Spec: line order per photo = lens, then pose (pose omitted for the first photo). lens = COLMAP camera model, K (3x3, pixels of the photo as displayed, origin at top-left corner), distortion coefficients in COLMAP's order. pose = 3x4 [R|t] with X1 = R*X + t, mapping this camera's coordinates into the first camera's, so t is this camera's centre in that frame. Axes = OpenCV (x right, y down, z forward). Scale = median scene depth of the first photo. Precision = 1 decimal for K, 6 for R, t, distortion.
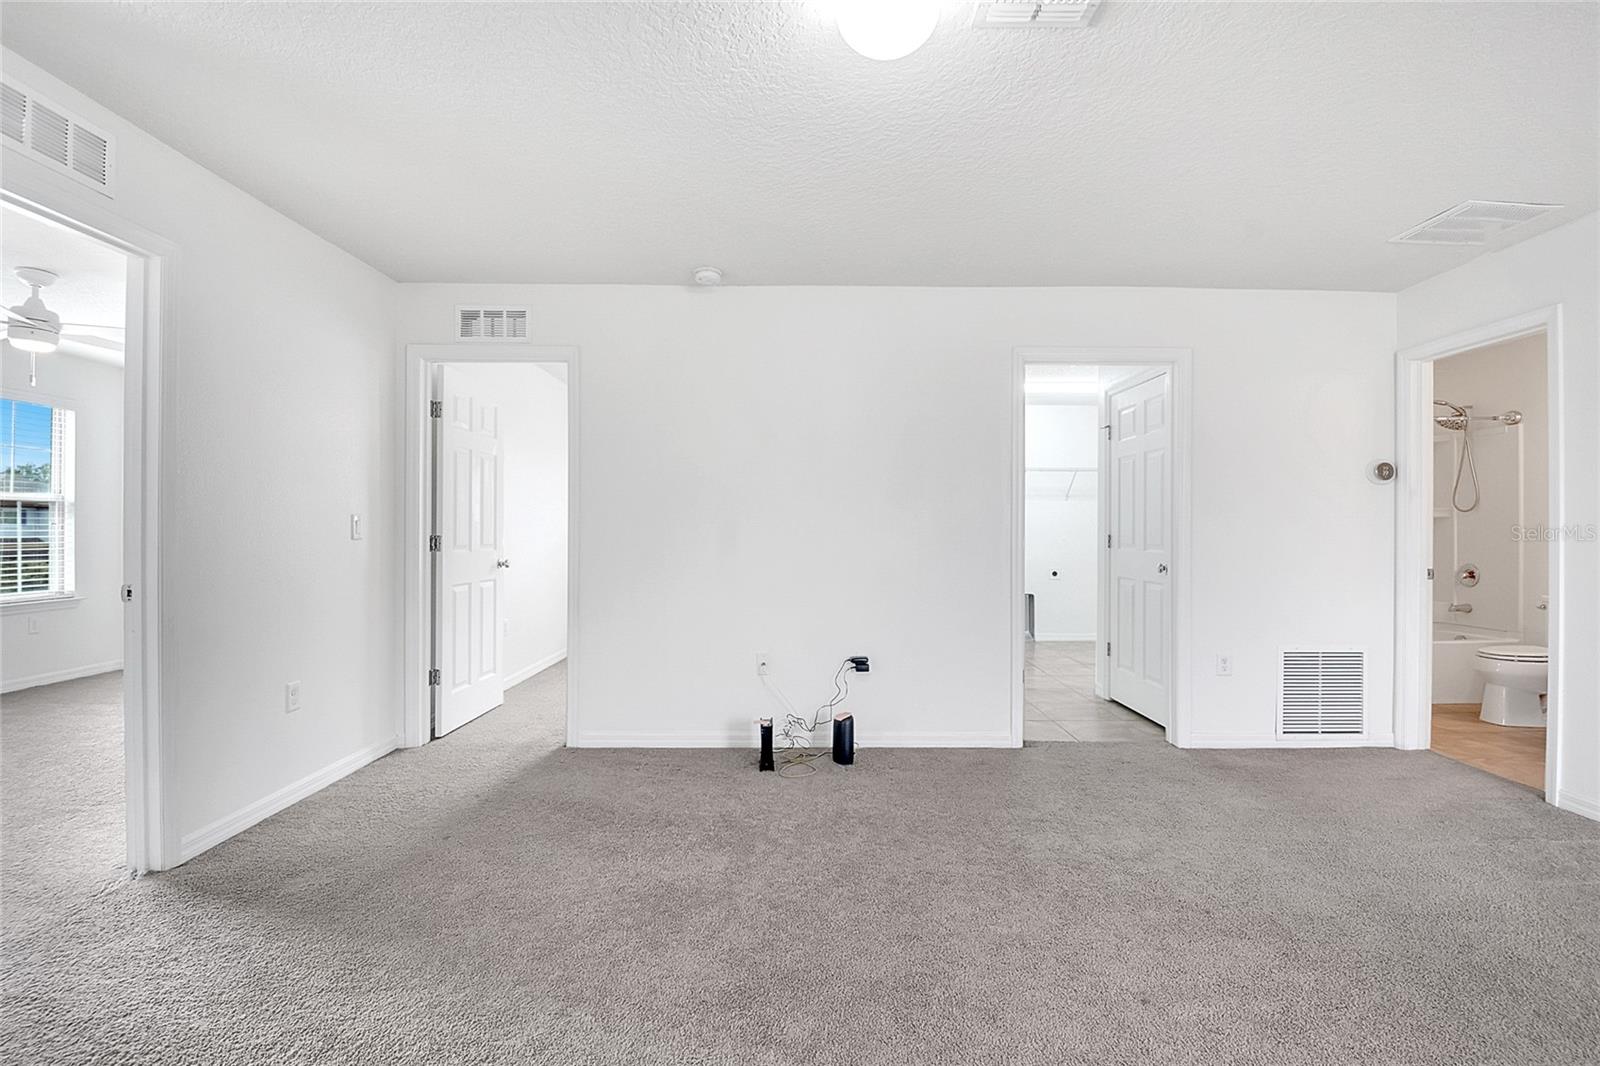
lens RADIAL K [[727.2, 0, 801.8], [0, 727.2, 532.4], [0, 0, 1]] dist [0.002909, -0.000106]
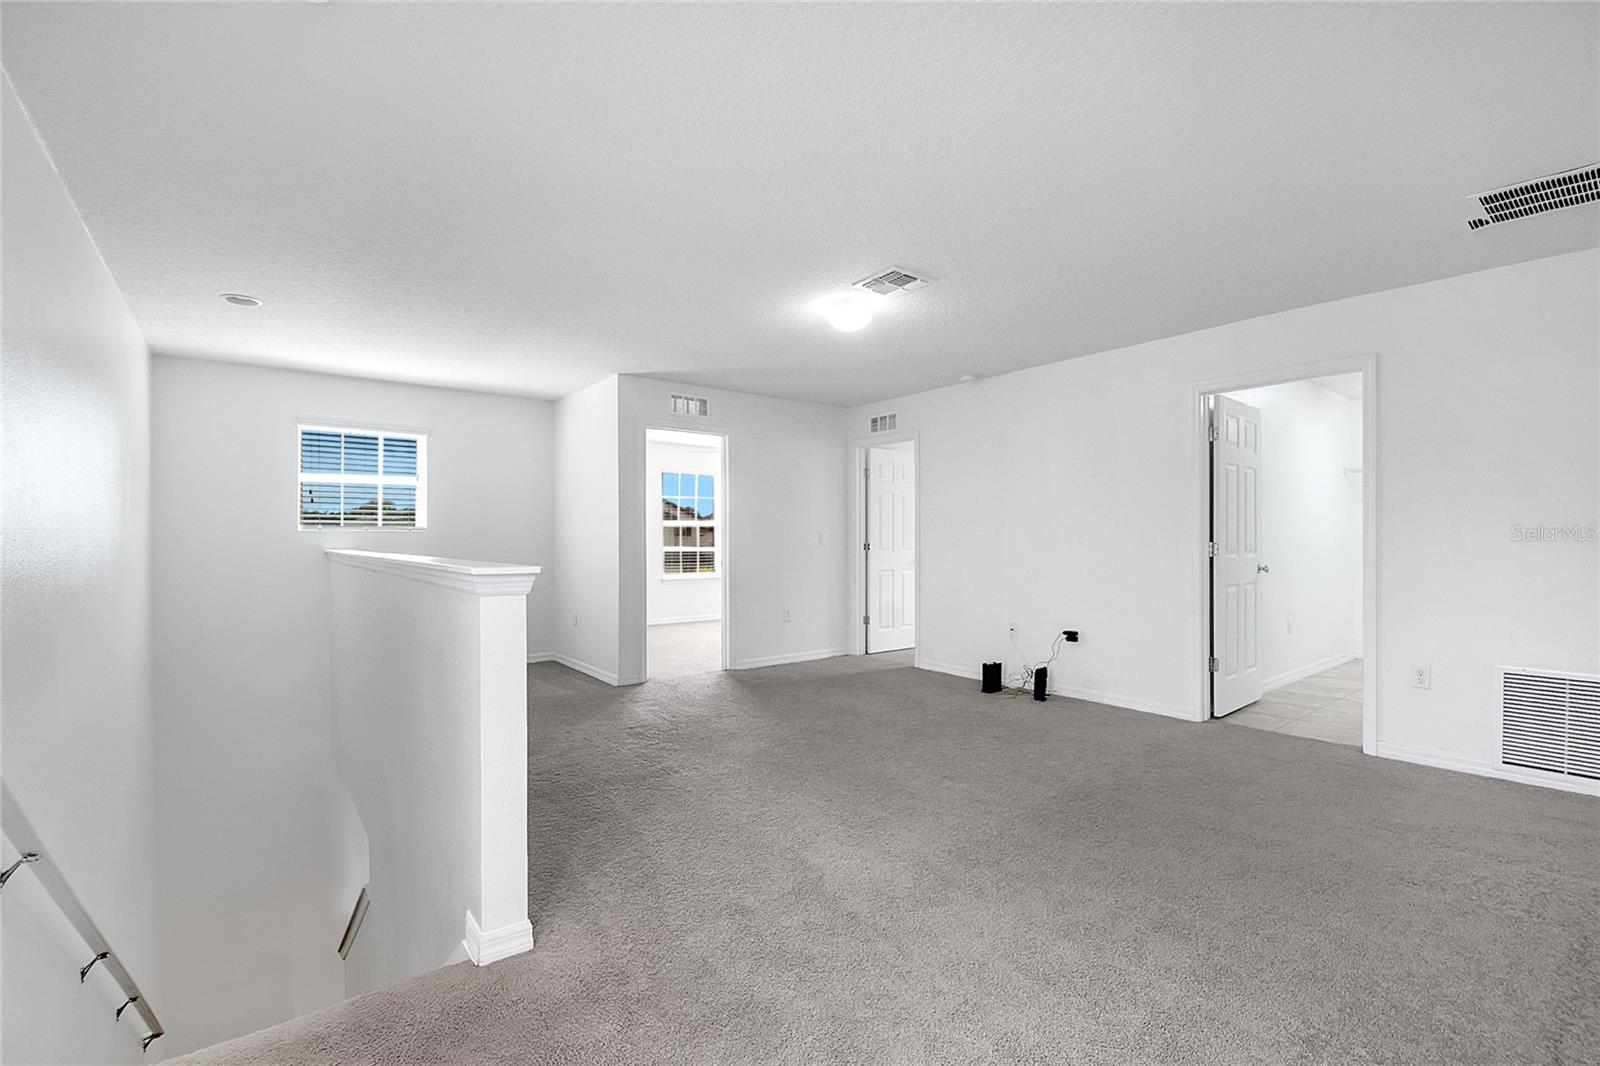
lens RADIAL K [[727.2, 0, 803.5], [0, 727.2, 538.5], [0, 0, 1]] dist [0.002909, -0.000106]
pose [[0.601857, -0.004342, -0.798592, 0.874339], [0.004210, 0.999989, -0.002263, -0.001548], [0.798593, -0.002000, 0.601868, -0.227934]]
